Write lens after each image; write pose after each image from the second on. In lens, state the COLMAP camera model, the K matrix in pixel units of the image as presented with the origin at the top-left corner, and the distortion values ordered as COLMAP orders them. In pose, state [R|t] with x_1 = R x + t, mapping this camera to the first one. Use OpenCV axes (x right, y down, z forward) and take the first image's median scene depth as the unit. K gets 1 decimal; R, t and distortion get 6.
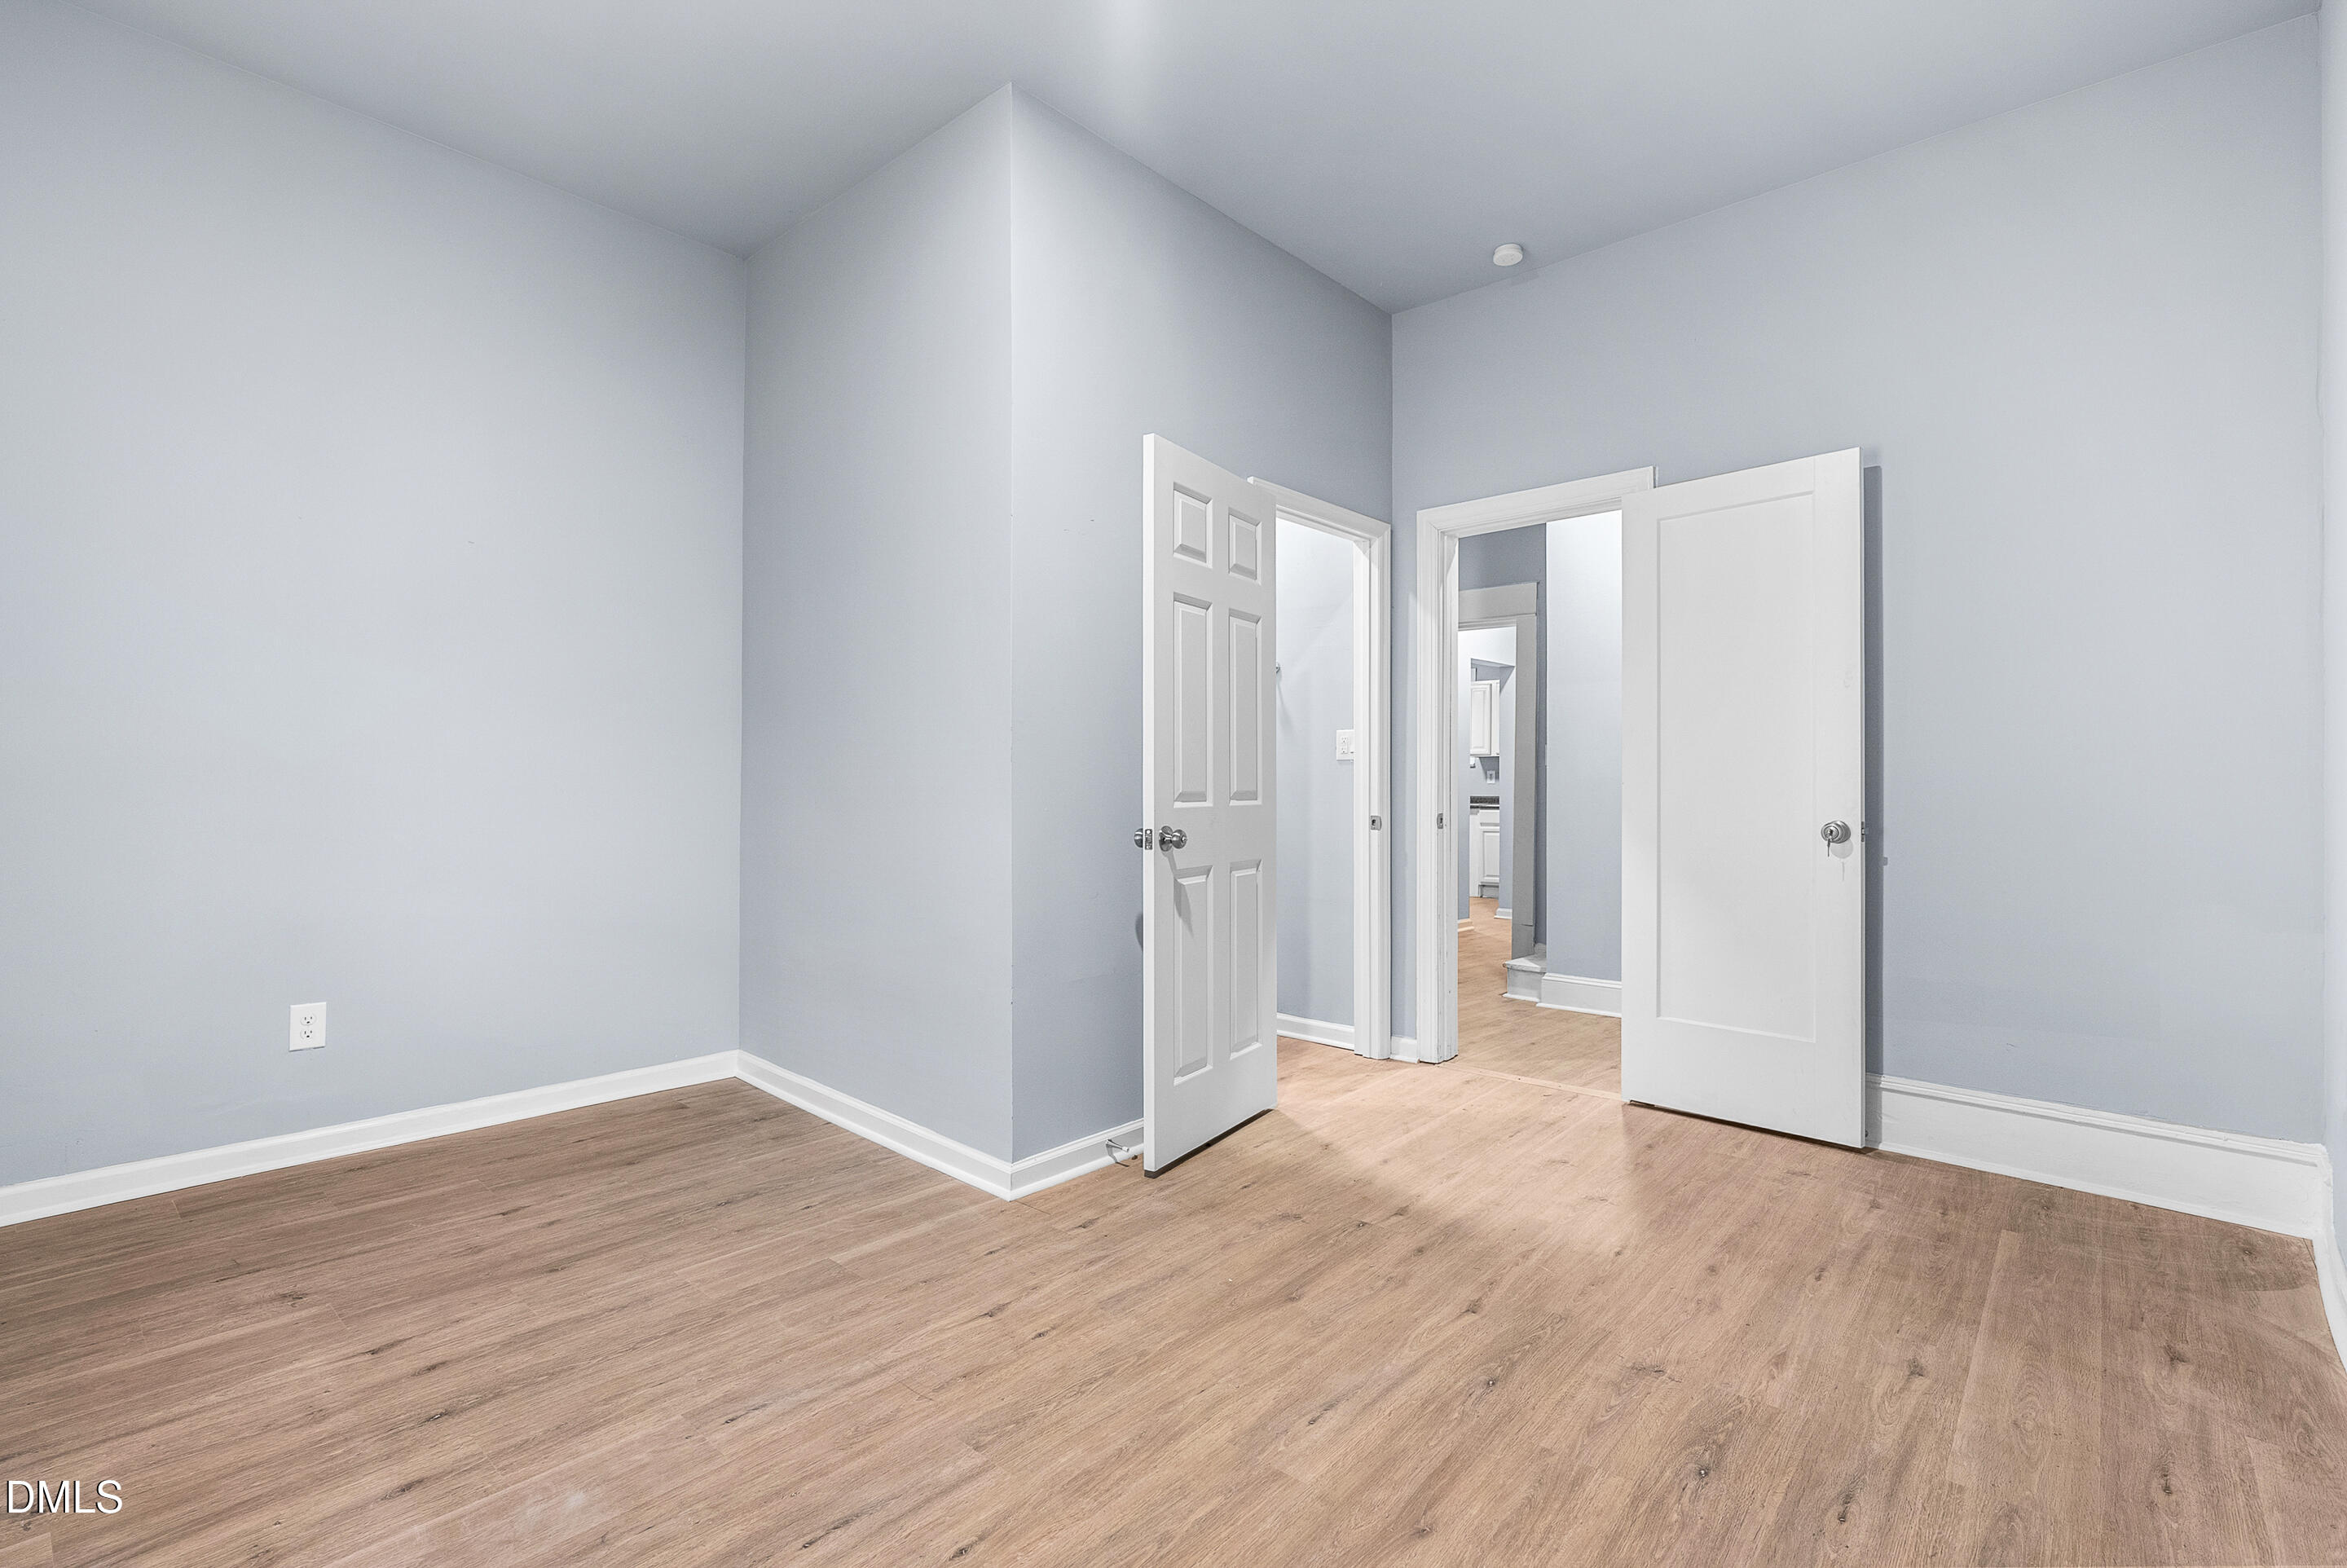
lens RADIAL K [[1079.7, 0, 1173.5], [0, 1079.7, 784.0], [0, 0, 1]] dist [0.005568, 0.000516]
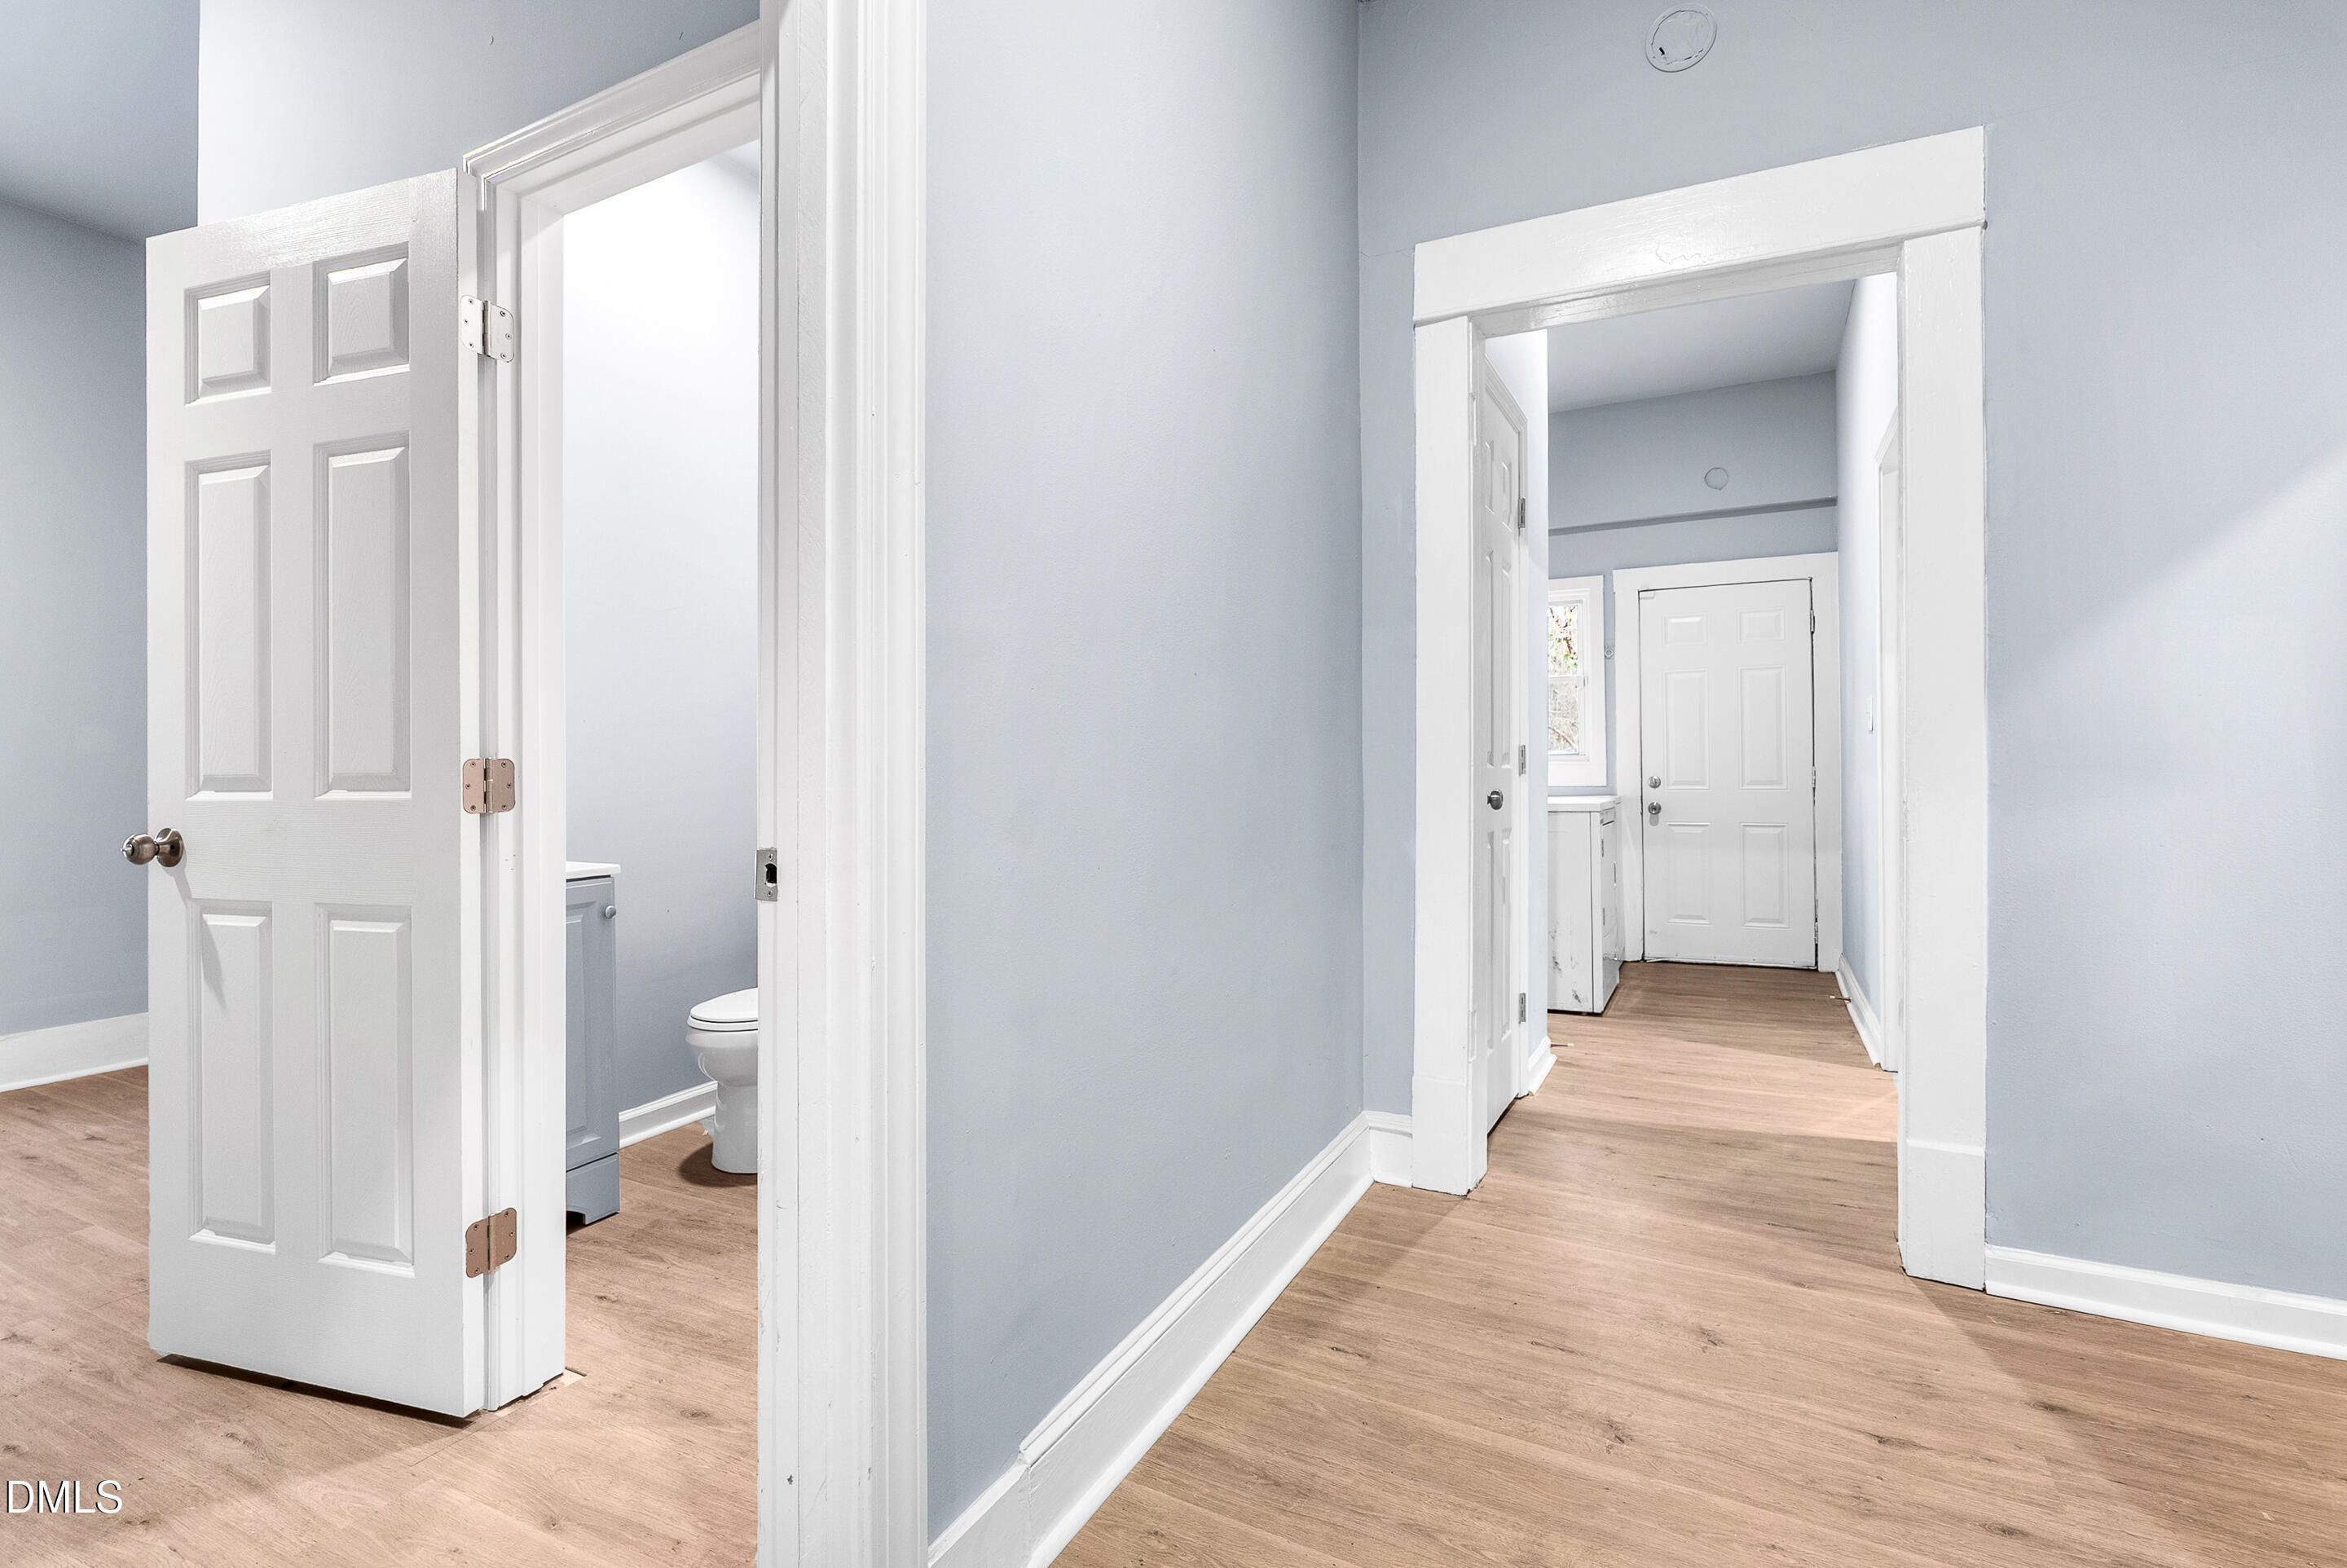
lens RADIAL K [[1079.7, 0, 1173.5], [0, 1079.7, 784.0], [0, 0, 1]] dist [0.005568, 0.000516]
pose [[0.235235, -0.007886, -0.971907, 0.705057], [0.008529, 0.999945, -0.006049, 0.019185], [0.971901, -0.006867, 0.235289, 1.313869]]
